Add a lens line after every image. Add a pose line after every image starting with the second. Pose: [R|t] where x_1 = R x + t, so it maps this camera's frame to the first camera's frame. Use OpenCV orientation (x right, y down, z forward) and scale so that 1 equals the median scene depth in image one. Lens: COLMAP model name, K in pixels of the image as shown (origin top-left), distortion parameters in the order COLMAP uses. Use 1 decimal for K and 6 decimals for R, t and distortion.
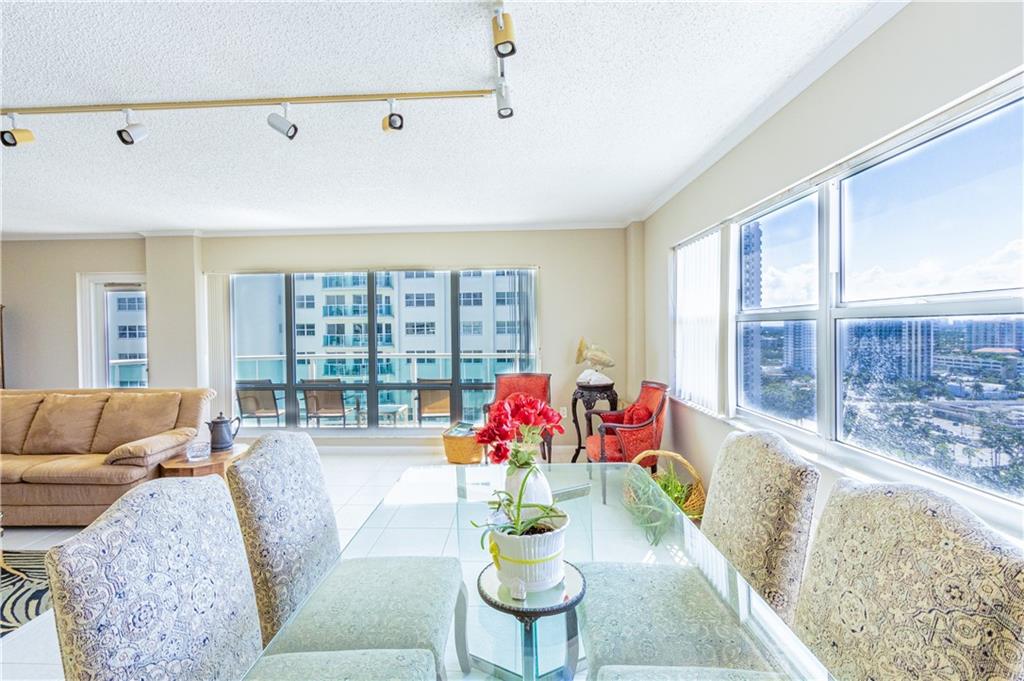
lens RADIAL K [[481.5, 0, 491.1], [0, 481.5, 336.8], [0, 0, 1]] dist [0.004415, 0.000134]
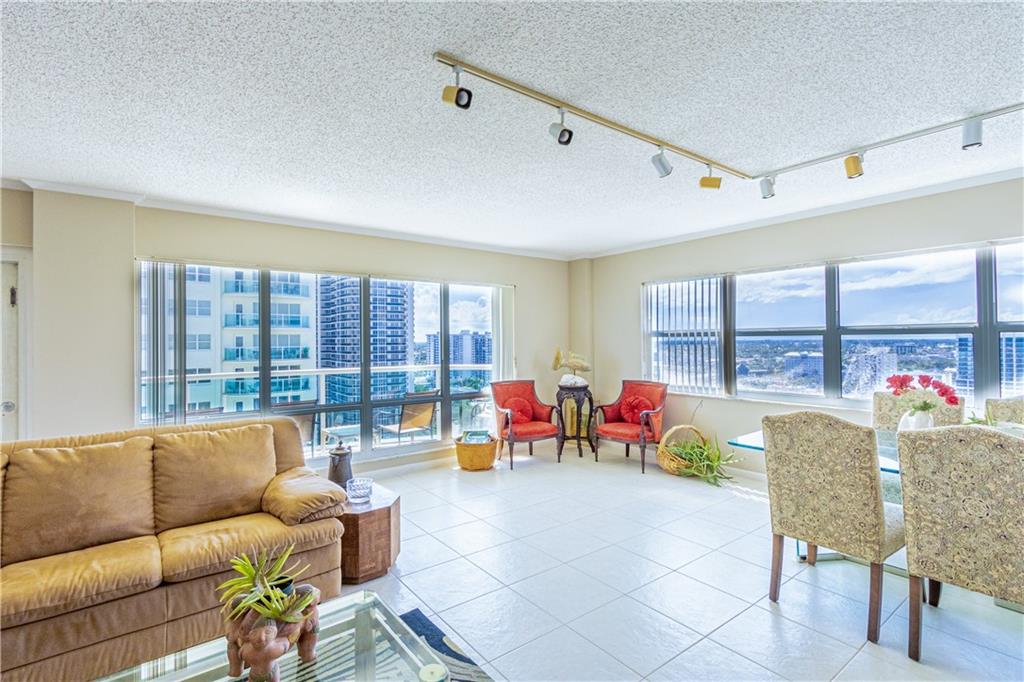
lens RADIAL K [[478.1, 0, 489.4], [0, 478.1, 337.6], [0, 0, 1]] dist [0.005546, -0.000744]
pose [[0.774583, 0.009459, 0.632401, -0.922062], [0.010063, 0.999577, -0.027277, 0.007261], [-0.632392, 0.027492, 0.774161, 0.230440]]
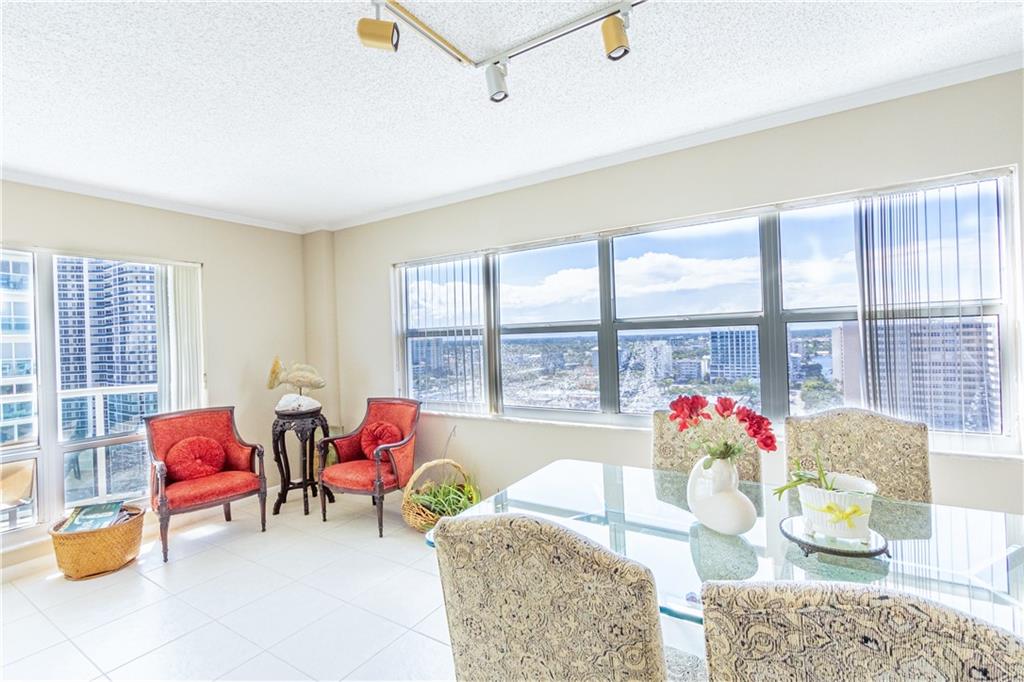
lens RADIAL K [[478.1, 0, 489.4], [0, 478.1, 337.6], [0, 0, 1]] dist [0.005546, -0.000744]
pose [[0.518574, -0.003934, 0.855024, -0.427030], [0.041025, 0.998952, -0.020285, 0.000106], [-0.854048, 0.045597, 0.518192, 0.331326]]
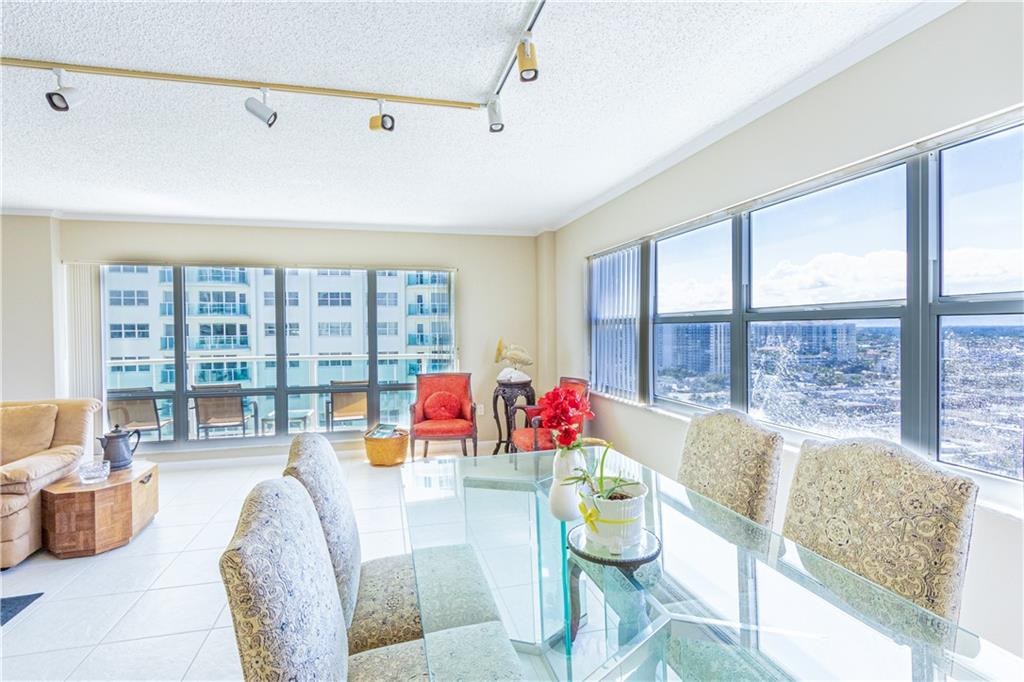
lens RADIAL K [[481.5, 0, 491.1], [0, 481.5, 337.3], [0, 0, 1]] dist [0.004415, 0.000134]
pose [[0.961477, -0.001959, 0.274878, -0.160643], [0.002637, 0.999994, -0.002098, 0.003133], [-0.274873, 0.002742, 0.961477, -0.016700]]
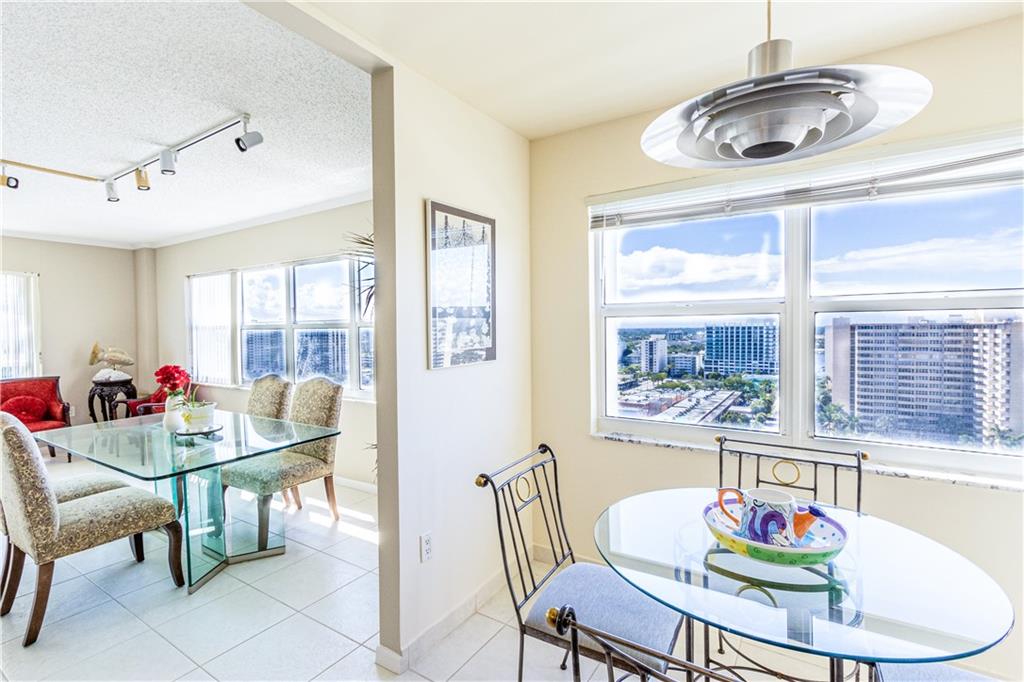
lens RADIAL K [[481.5, 0, 491.1], [0, 481.5, 337.3], [0, 0, 1]] dist [0.004415, 0.000134]
pose [[0.515107, -0.009470, 0.857073, -0.408552], [0.019084, 0.999818, -0.000423, 0.011890], [-0.856913, 0.016575, 0.515194, -0.522612]]
